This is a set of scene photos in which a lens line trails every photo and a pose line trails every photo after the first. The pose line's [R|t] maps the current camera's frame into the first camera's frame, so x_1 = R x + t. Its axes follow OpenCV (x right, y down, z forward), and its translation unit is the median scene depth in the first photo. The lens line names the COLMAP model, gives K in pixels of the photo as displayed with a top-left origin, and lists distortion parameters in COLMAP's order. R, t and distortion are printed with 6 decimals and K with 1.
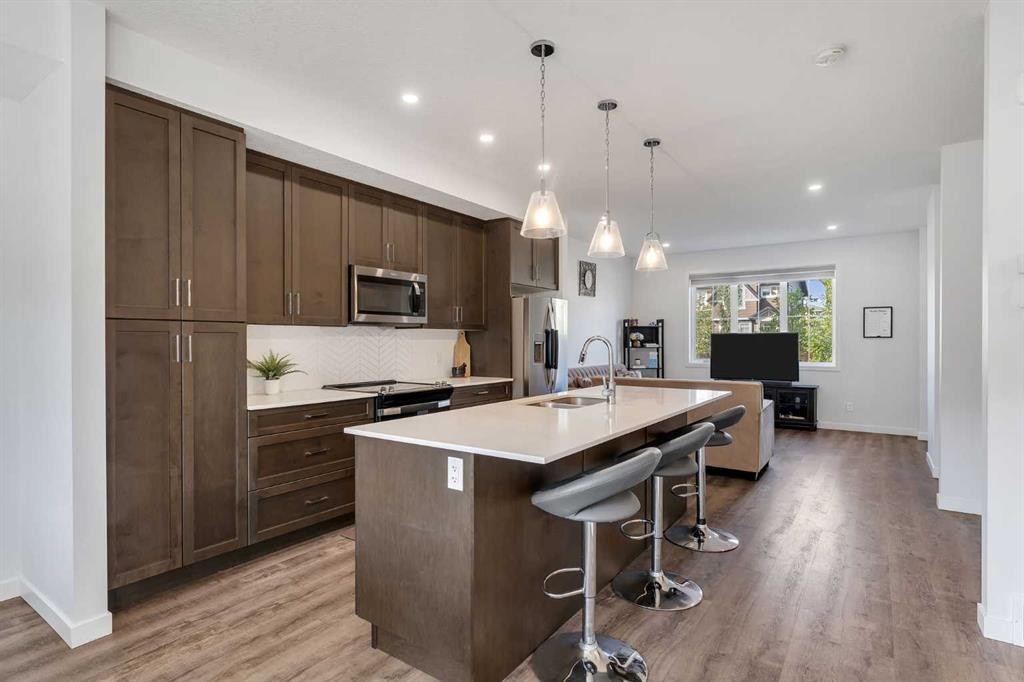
lens RADIAL K [[529.6, 0, 509.0], [0, 529.6, 339.9], [0, 0, 1]] dist [0.003080, -0.000092]
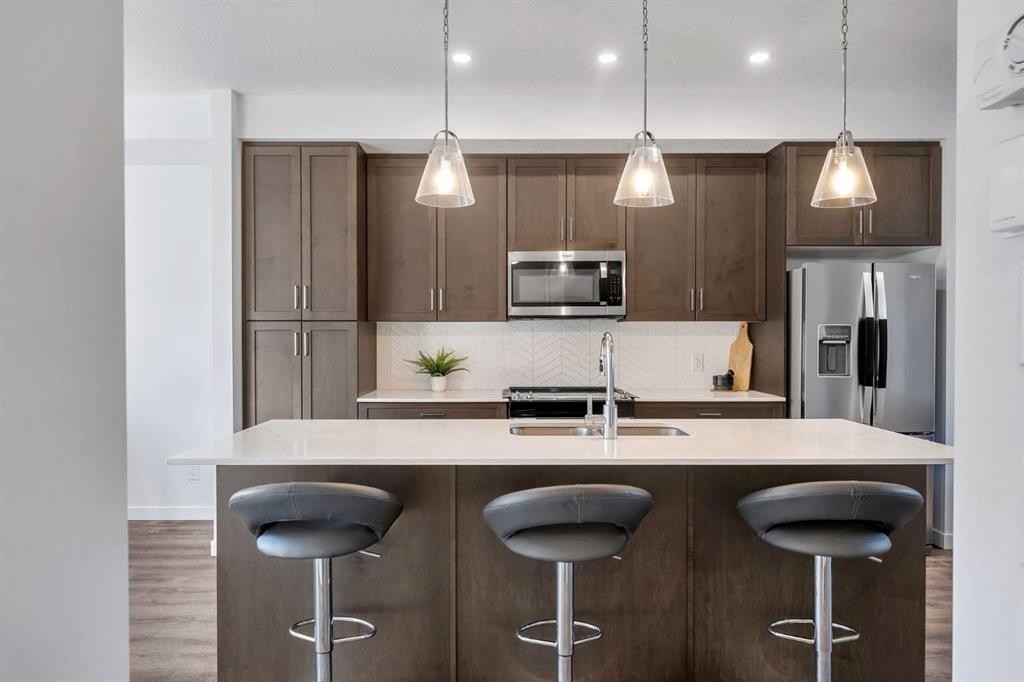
lens RADIAL K [[633.2, 0, 510.6], [0, 633.2, 336.4], [0, 0, 1]] dist [-0.003547, 0.001715]
pose [[0.573643, 0.000594, -0.819105, 0.469683], [0.000979, 0.999999, 0.001411, -0.001263], [0.819105, -0.001611, 0.573641, 0.327068]]
